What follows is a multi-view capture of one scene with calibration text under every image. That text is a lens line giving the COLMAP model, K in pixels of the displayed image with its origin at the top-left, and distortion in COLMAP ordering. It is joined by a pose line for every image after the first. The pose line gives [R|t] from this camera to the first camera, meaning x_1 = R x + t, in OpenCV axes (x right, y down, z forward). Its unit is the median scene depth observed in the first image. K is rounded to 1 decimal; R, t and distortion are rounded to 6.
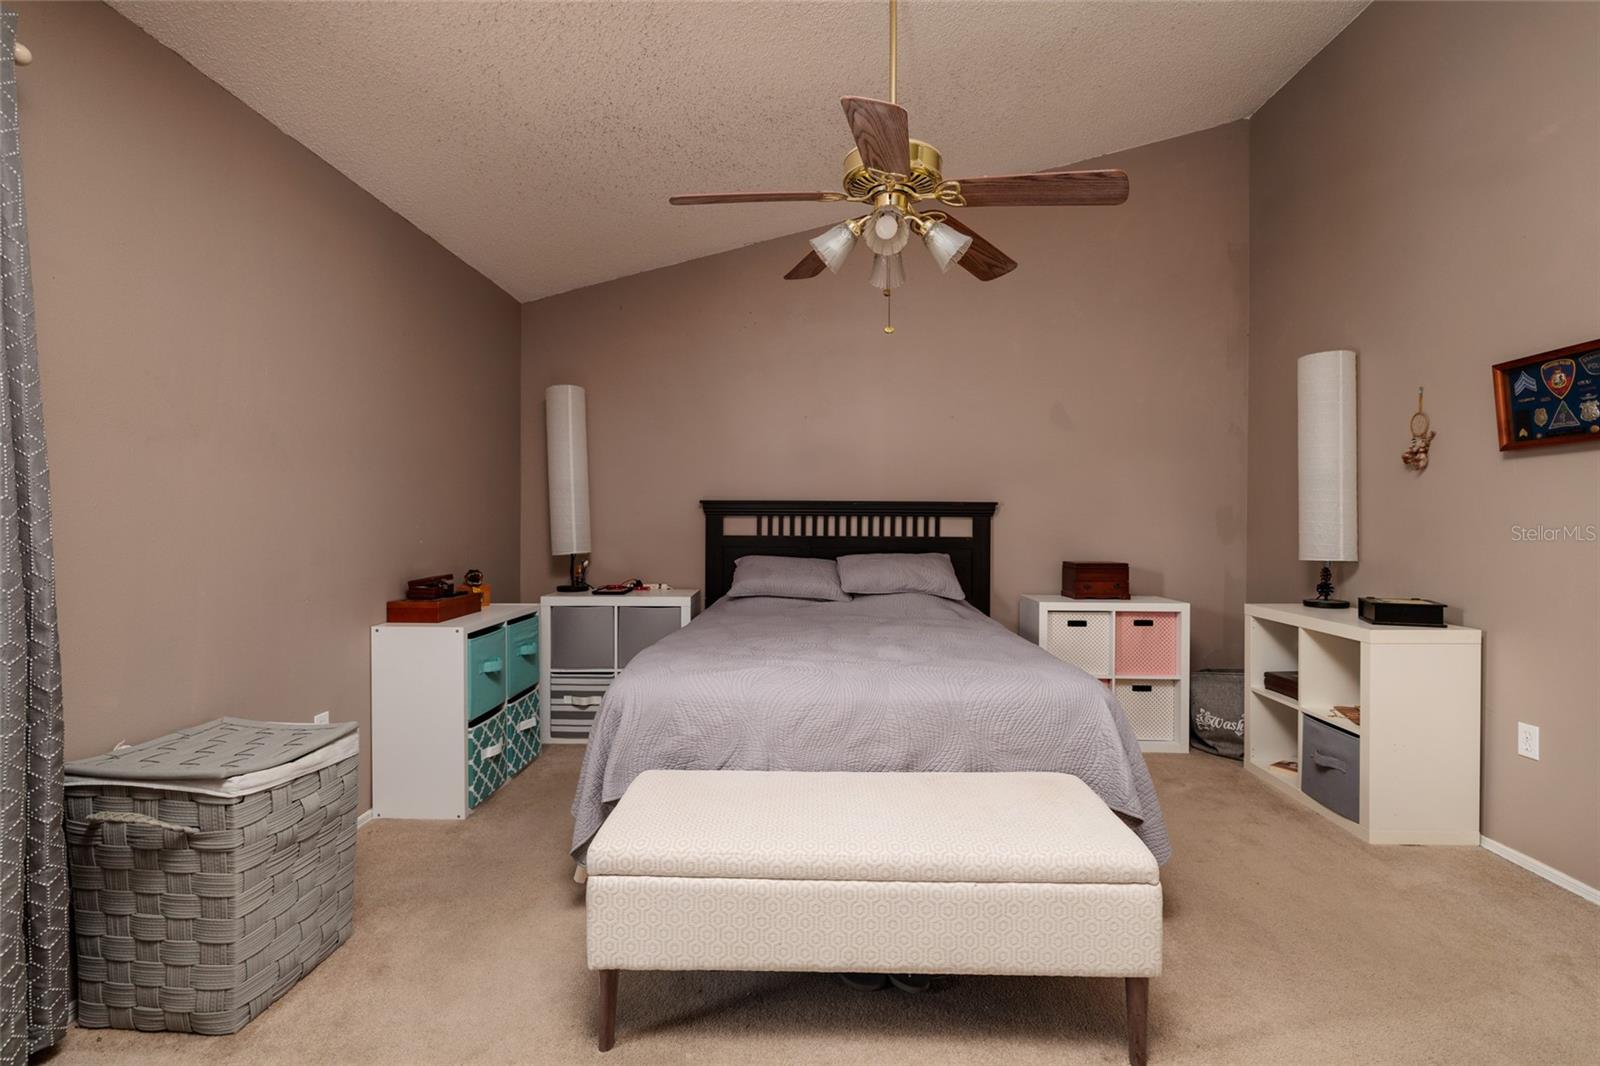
lens RADIAL K [[714.1, 0, 801.0], [0, 714.1, 530.0], [0, 0, 1]] dist [-0.004326, -0.000438]
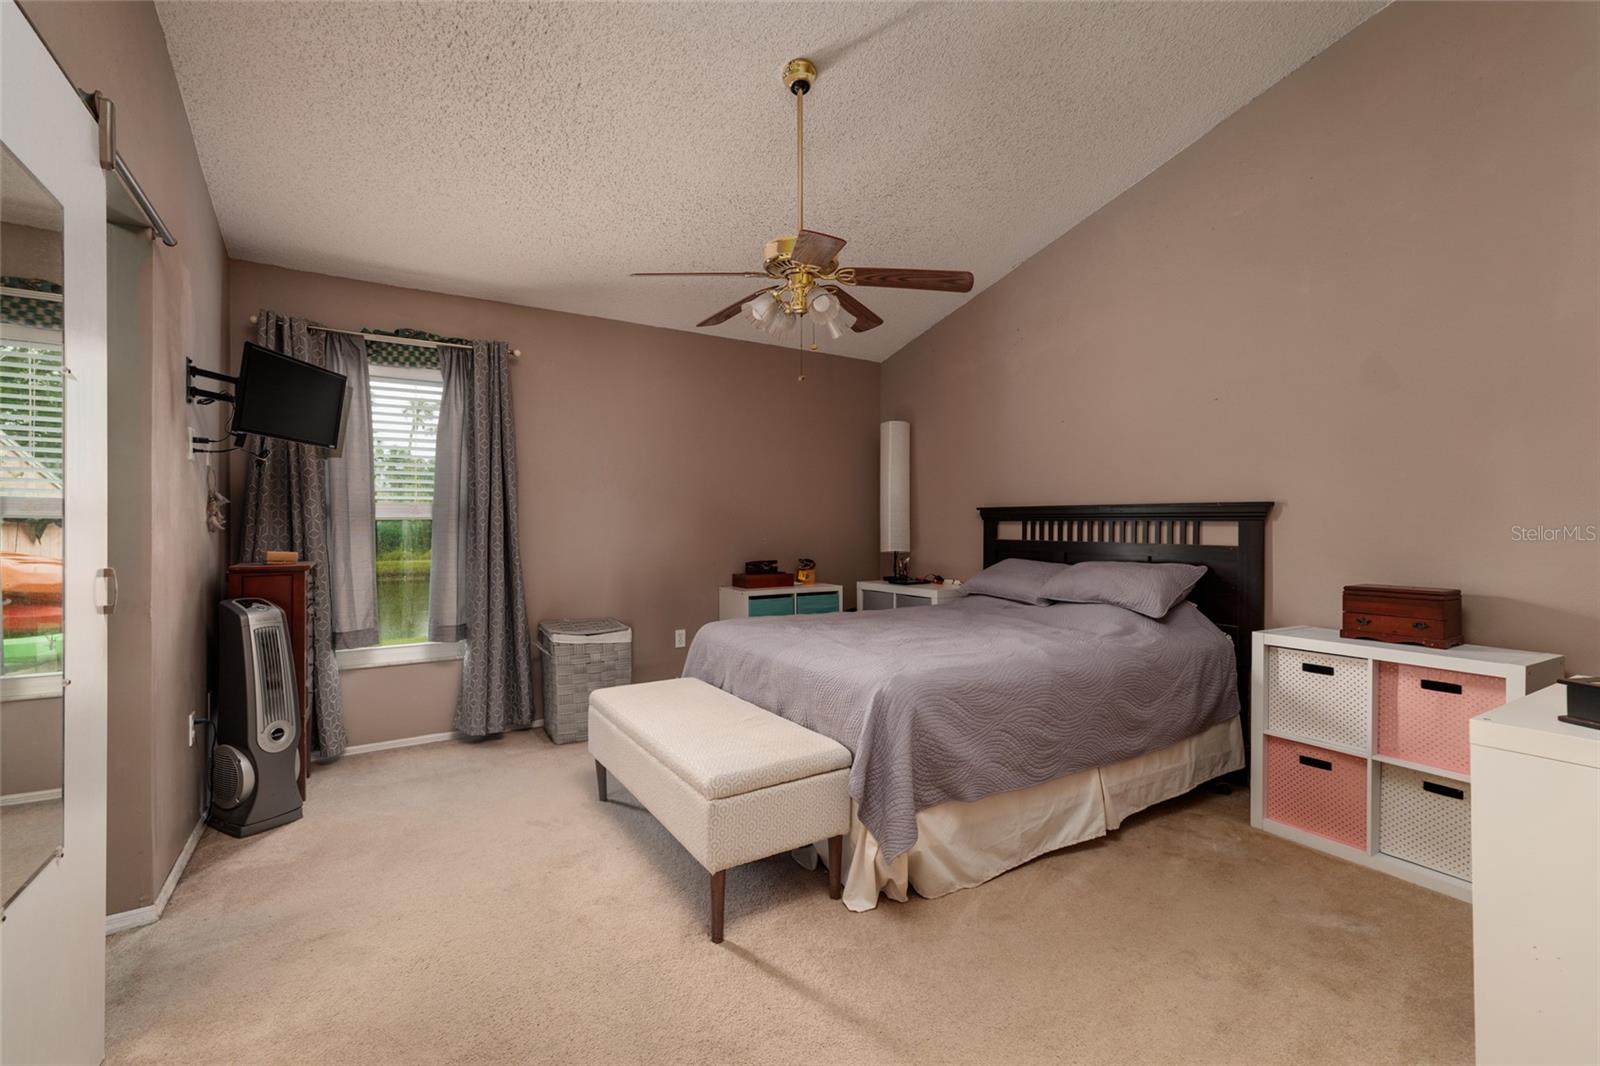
lens RADIAL K [[691.7, 0, 792.0], [0, 691.7, 526.8], [0, 0, 1]] dist [0.001229, 0.000248]
pose [[0.549286, 0.001113, -0.835634, 0.637877], [-0.012835, 0.999892, -0.007105, -0.000255], [0.835536, 0.014628, 0.549241, 0.165346]]
